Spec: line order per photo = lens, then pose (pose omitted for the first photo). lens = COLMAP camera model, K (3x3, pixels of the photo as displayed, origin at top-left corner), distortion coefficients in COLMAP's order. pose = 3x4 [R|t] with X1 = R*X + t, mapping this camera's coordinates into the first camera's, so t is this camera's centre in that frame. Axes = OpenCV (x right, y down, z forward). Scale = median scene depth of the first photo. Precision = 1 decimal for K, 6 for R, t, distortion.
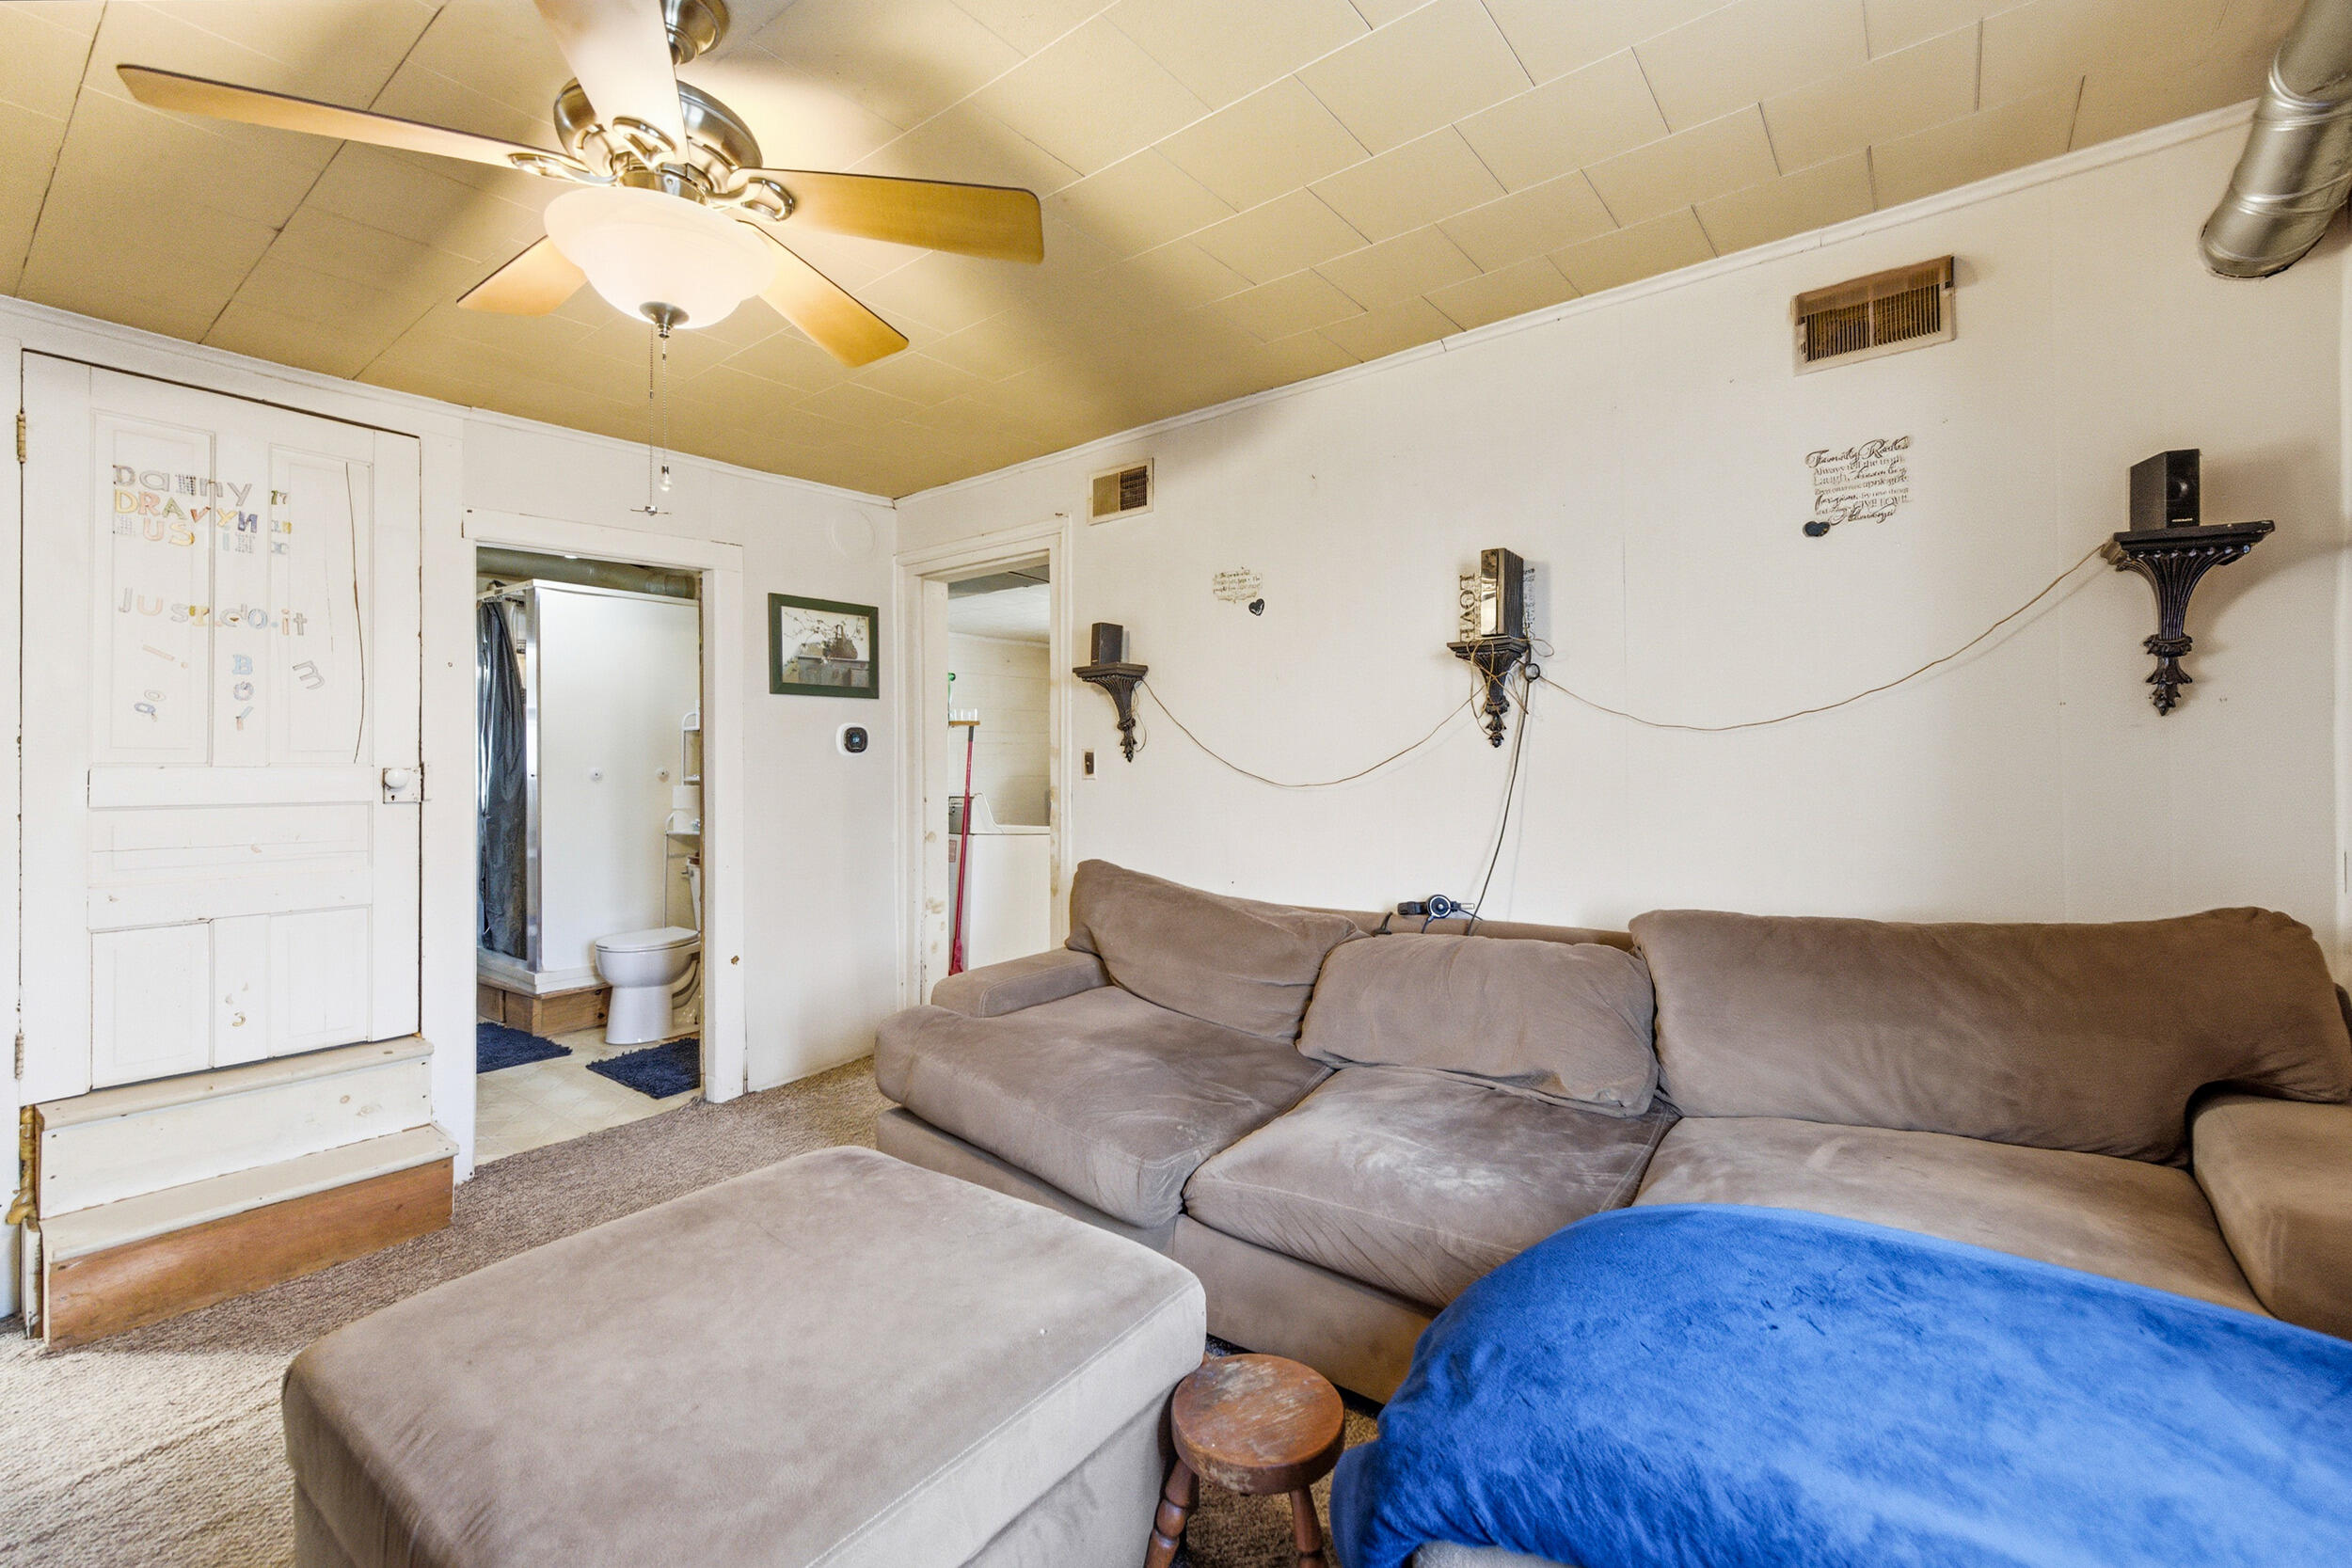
lens RADIAL K [[997.4, 0, 1176.0], [0, 997.4, 784.0], [0, 0, 1]] dist [0.000007, -0.000182]
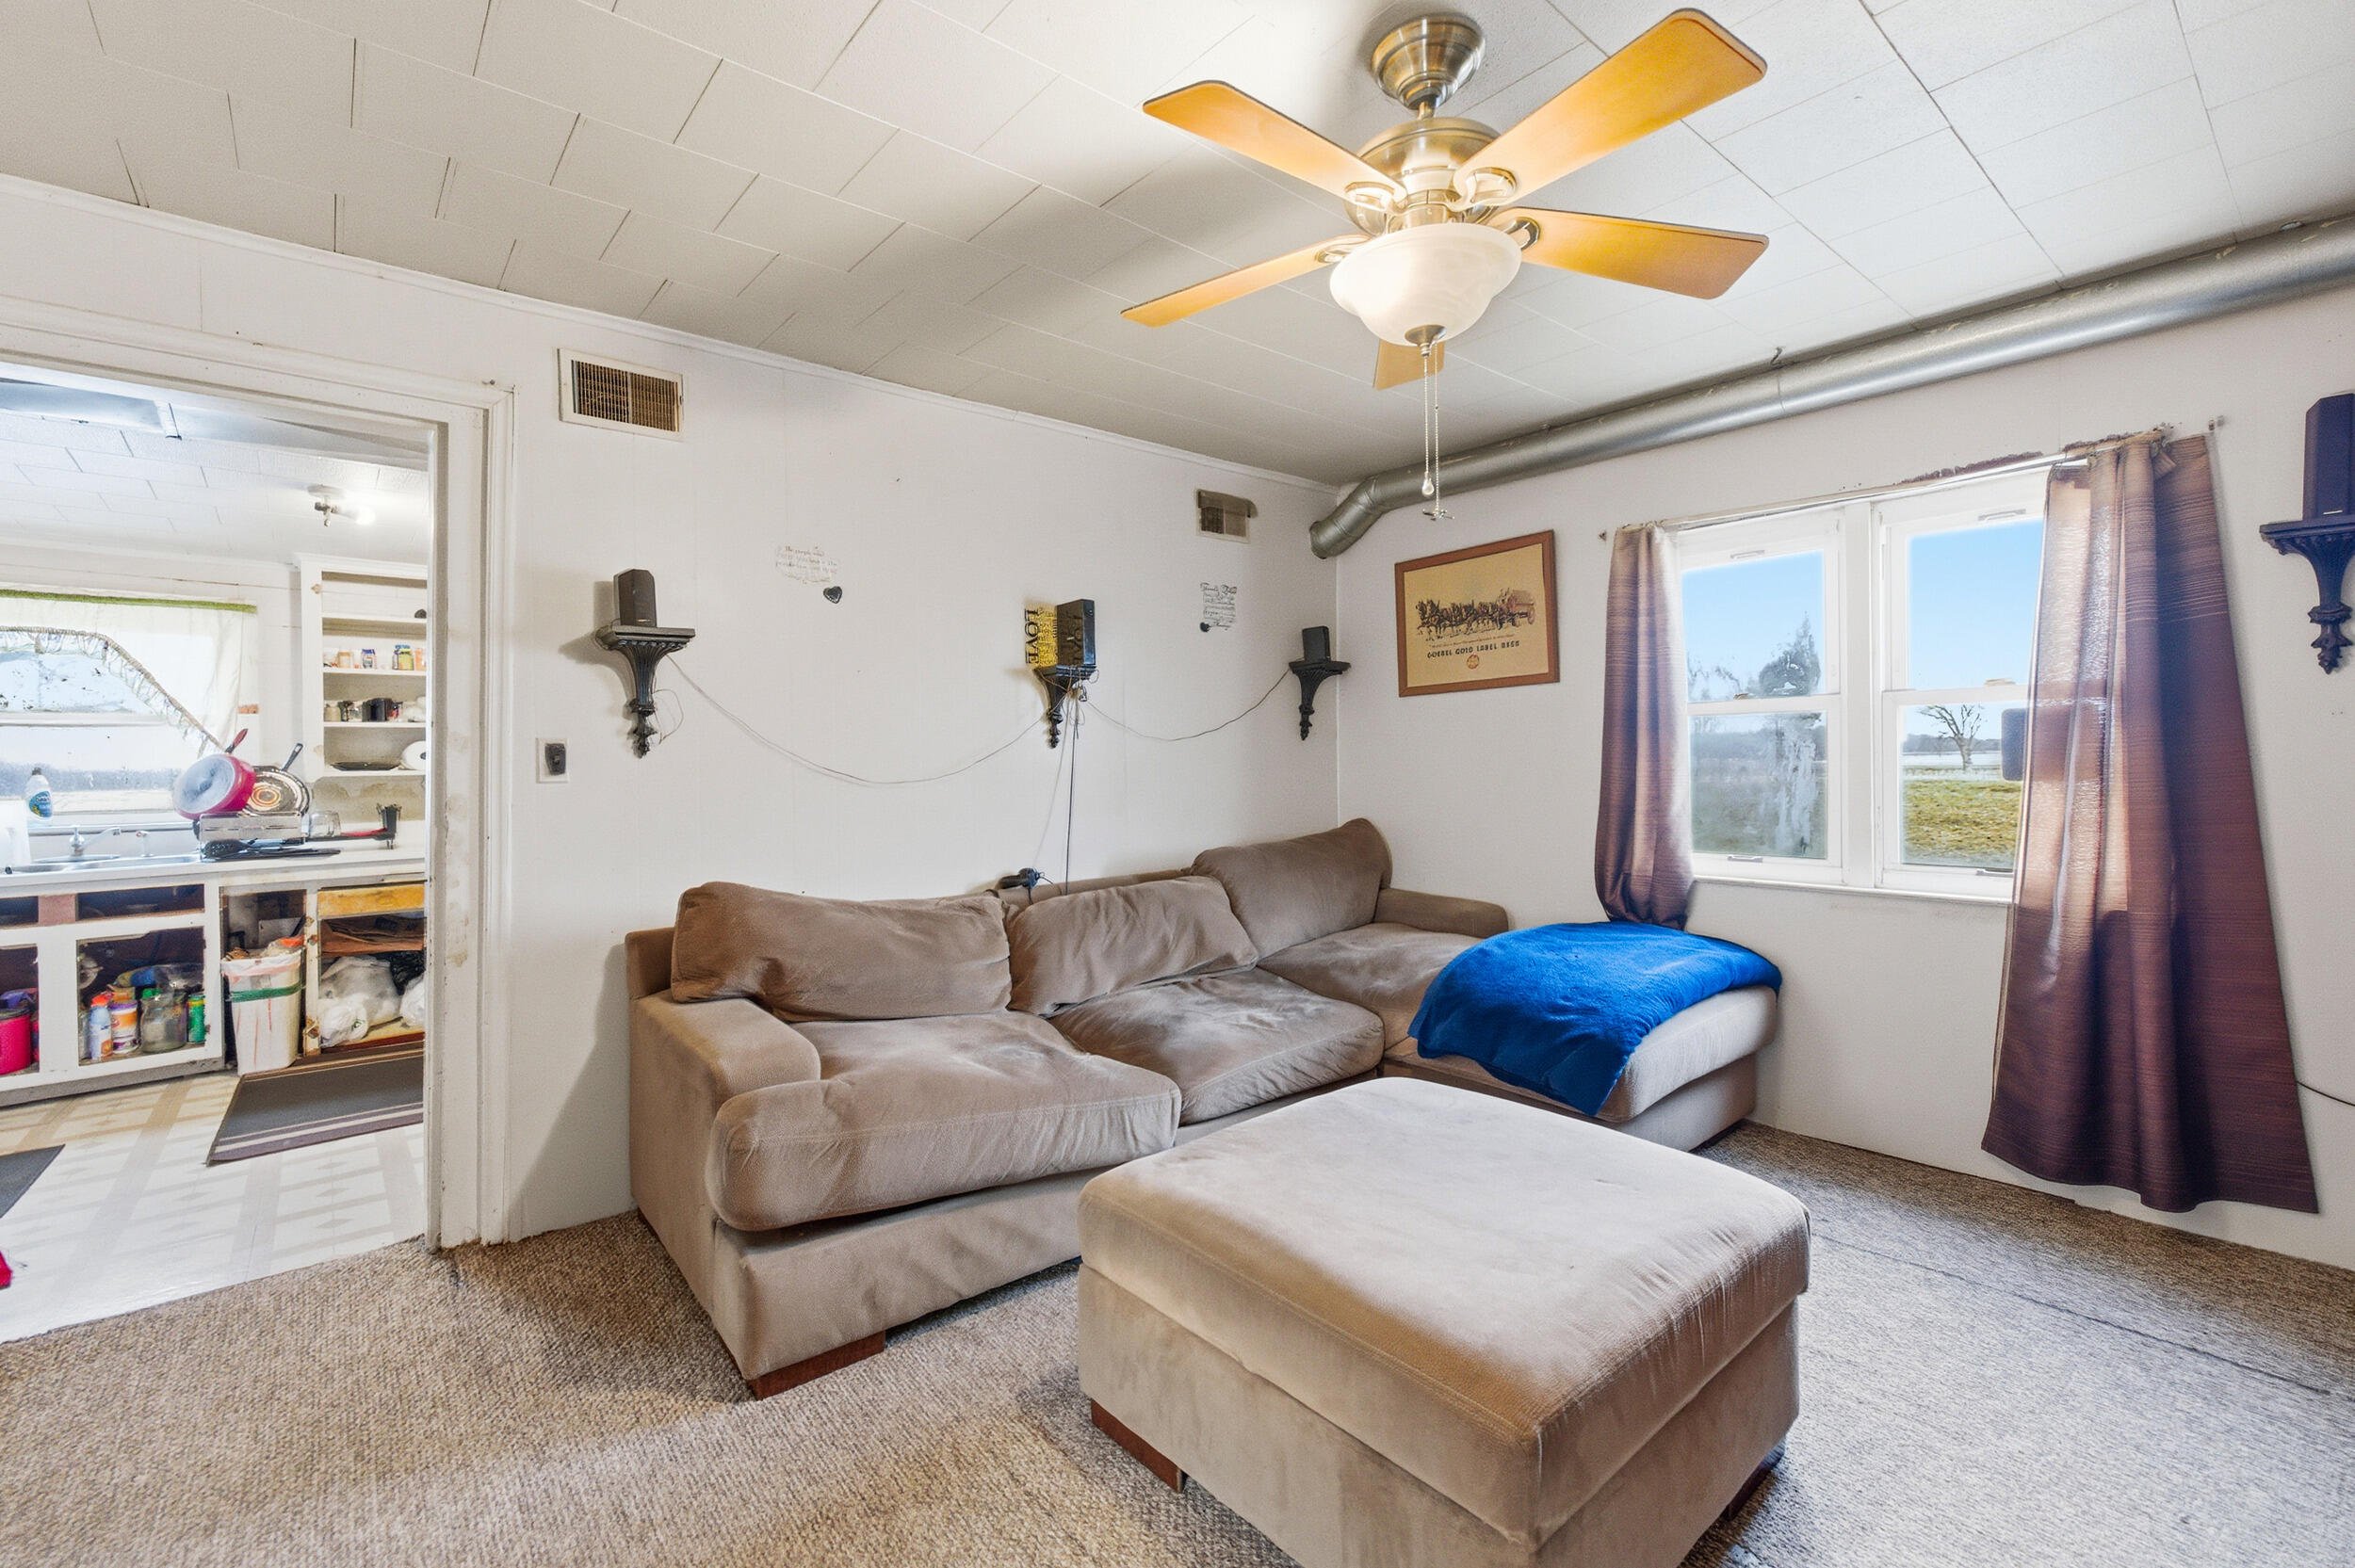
lens RADIAL K [[998.7, 0, 1177.5], [0, 998.7, 784.0], [0, 0, 1]] dist [0.000007, -0.000182]
pose [[0.212406, -0.027698, 0.976789, -0.900031], [0.011155, 0.999602, 0.025919, -0.021820], [-0.977118, 0.005391, 0.212630, 0.557907]]
